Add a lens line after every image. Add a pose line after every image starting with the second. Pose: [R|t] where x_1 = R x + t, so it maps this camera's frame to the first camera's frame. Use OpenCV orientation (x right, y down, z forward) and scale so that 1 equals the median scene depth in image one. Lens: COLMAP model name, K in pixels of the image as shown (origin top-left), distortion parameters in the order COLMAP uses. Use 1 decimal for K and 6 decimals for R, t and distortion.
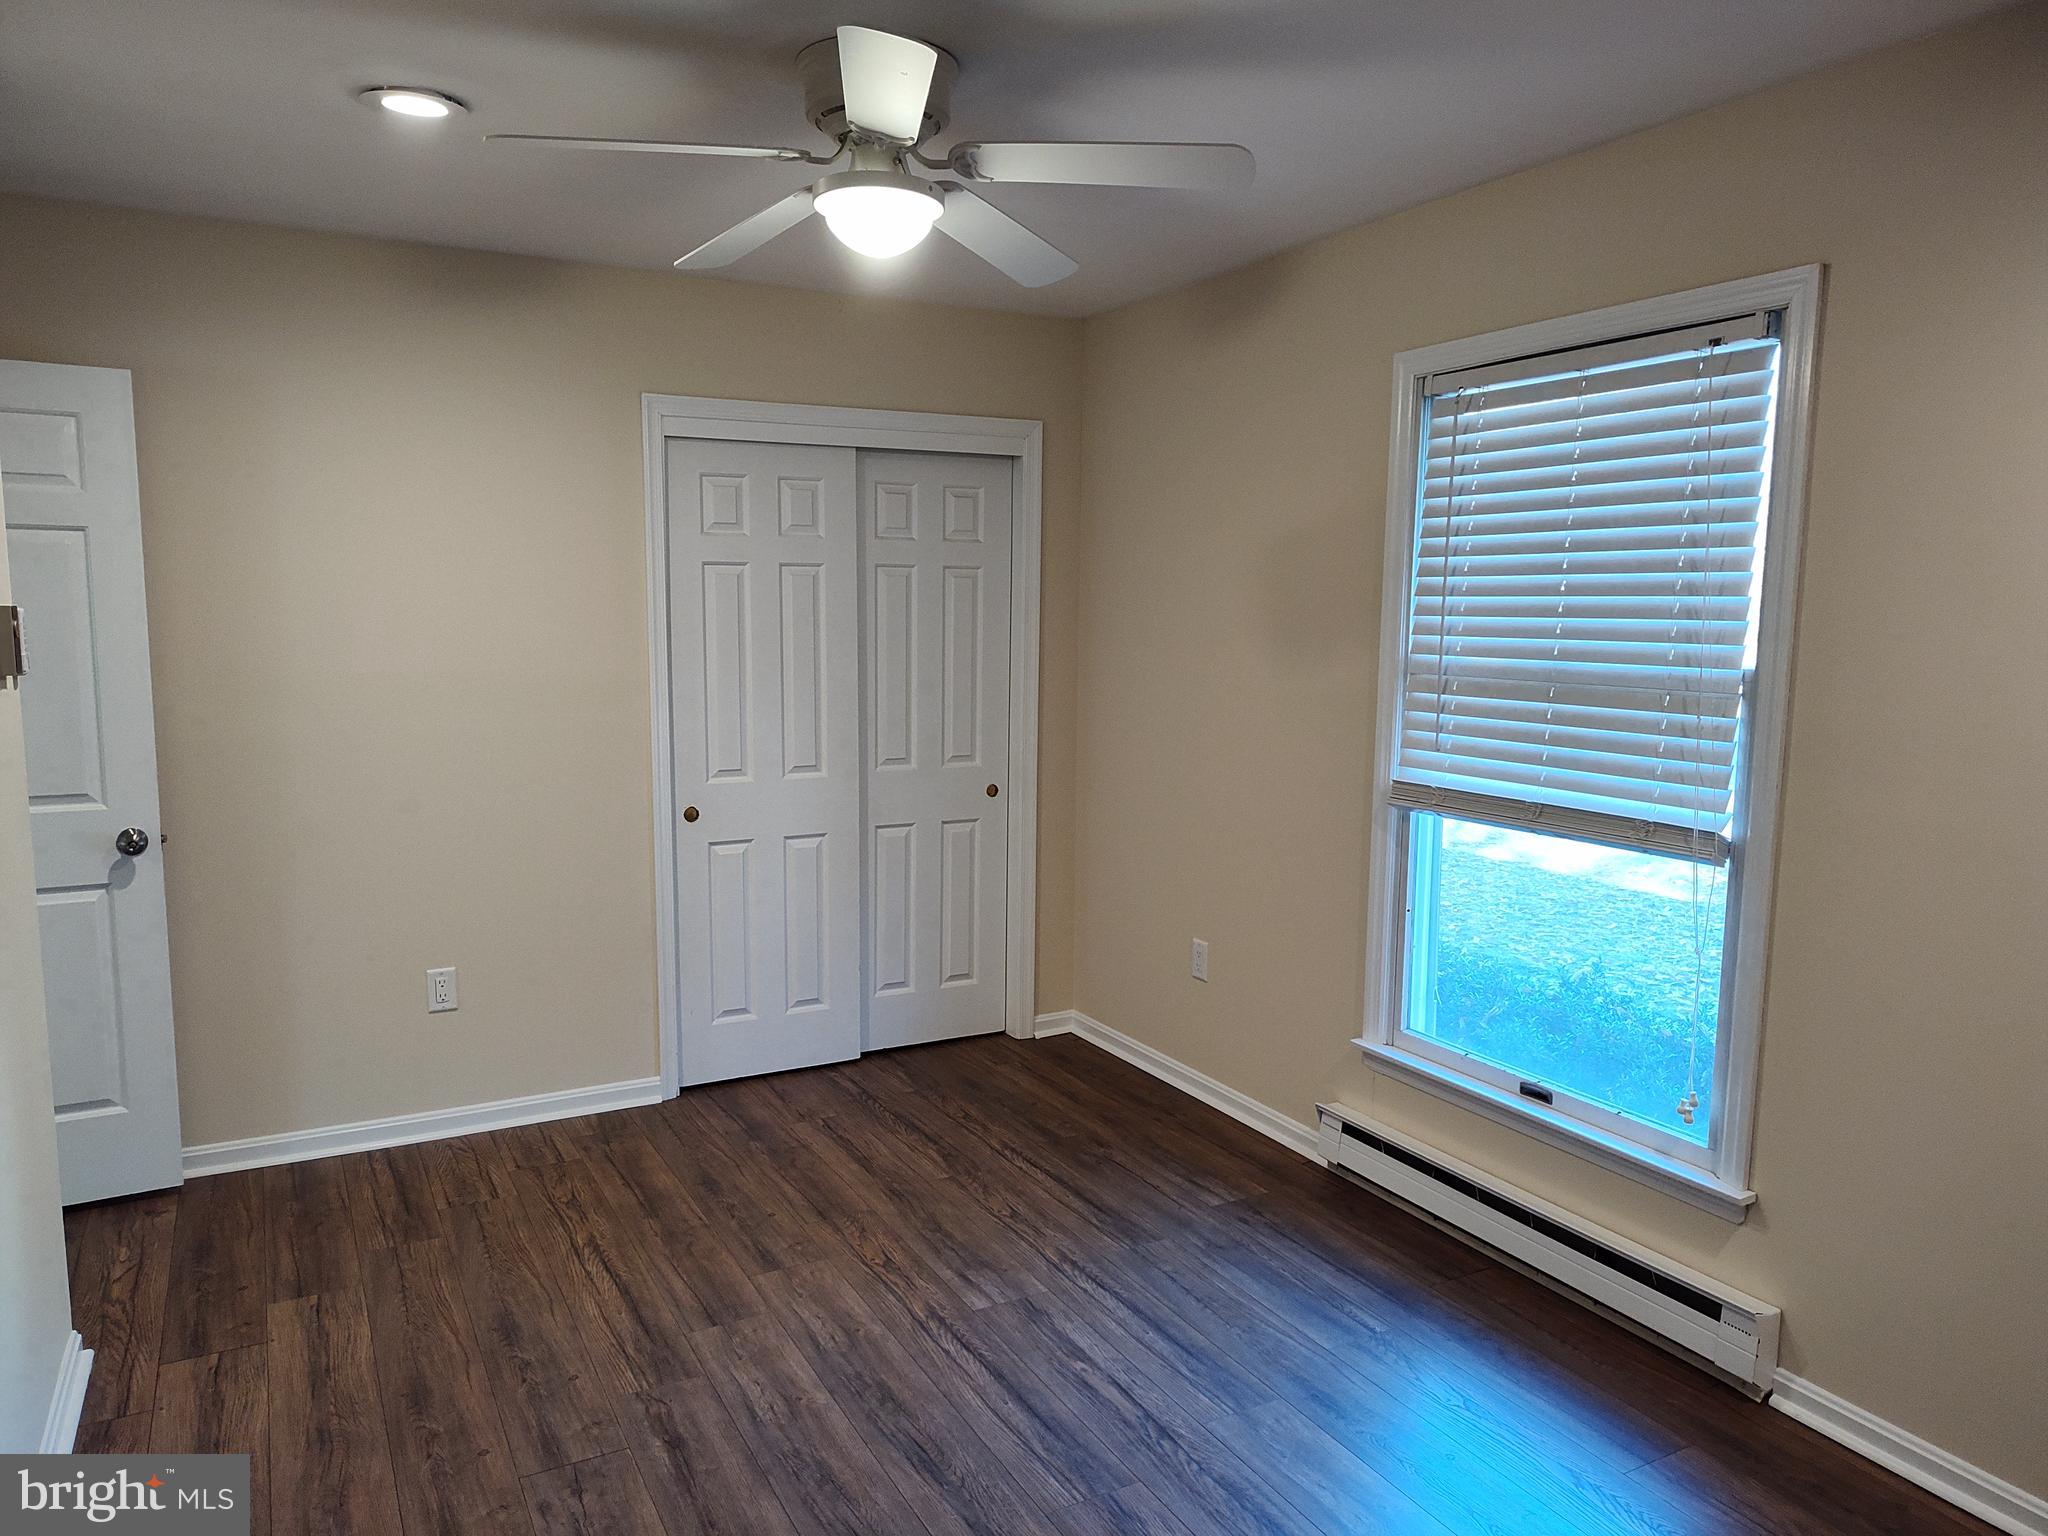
lens RADIAL K [[1371.8, 0, 1018.0], [0, 1371.8, 768.2], [0, 0, 1]] dist [0.040741, -0.053819]
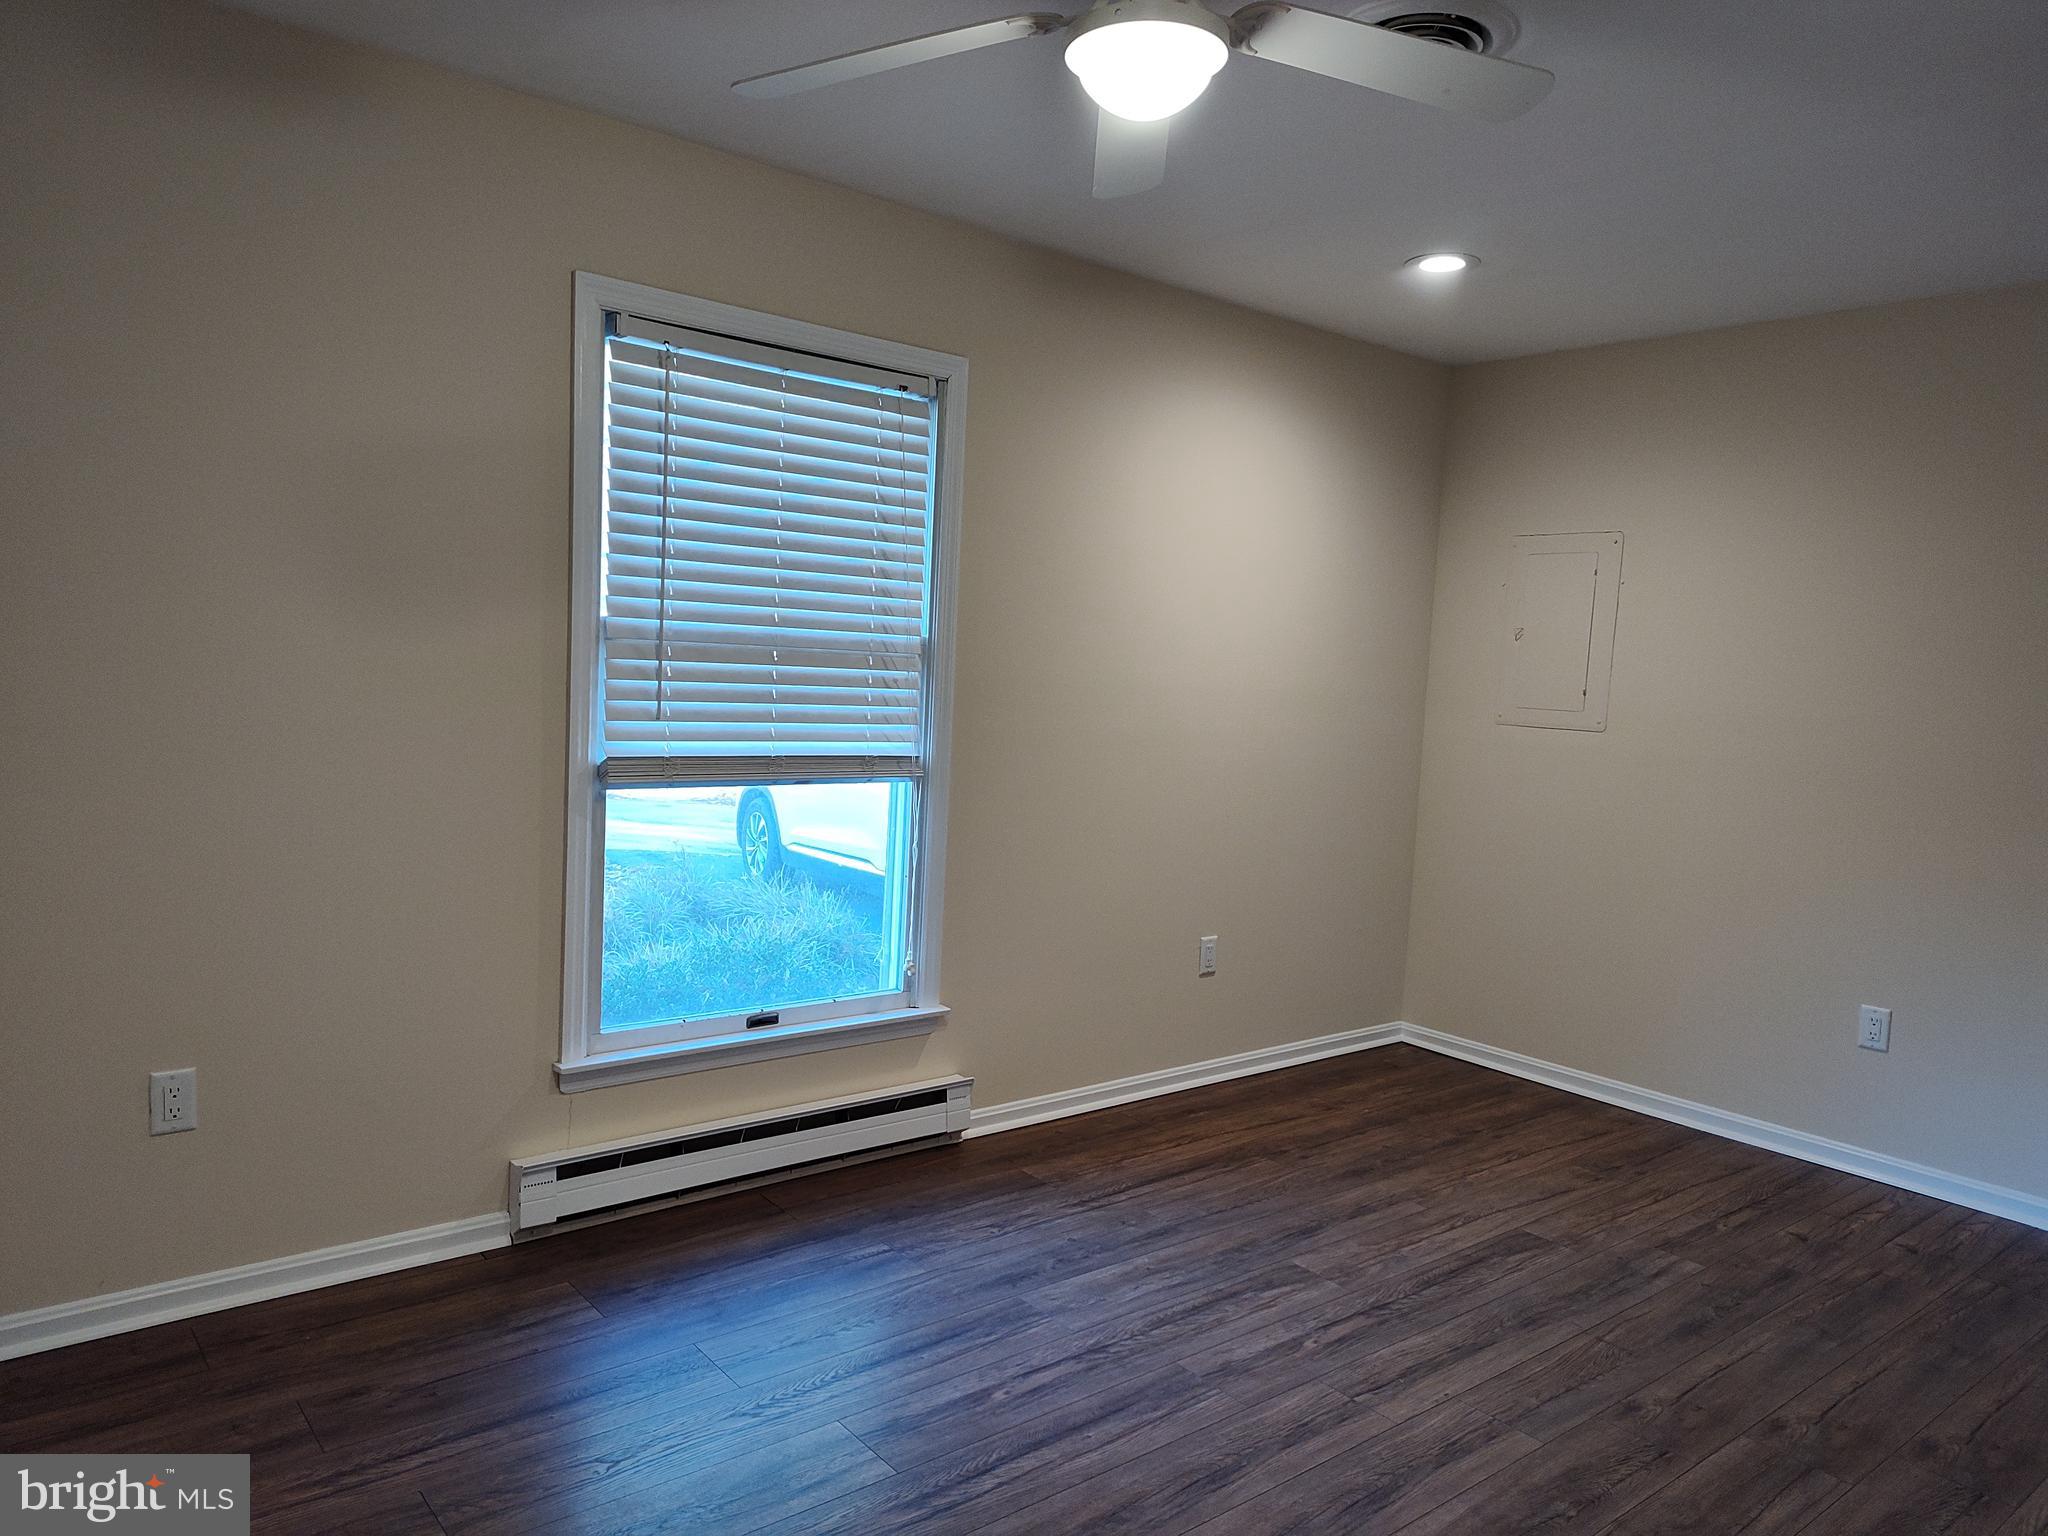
lens RADIAL K [[1371.8, 0, 1018.0], [0, 1371.8, 768.2], [0, 0, 1]] dist [0.040741, -0.053819]
pose [[-0.182936, -0.098692, 0.978159, -0.782658], [0.061226, 0.991874, 0.111526, -0.080989], [-0.981217, 0.080291, -0.175407, 1.068509]]
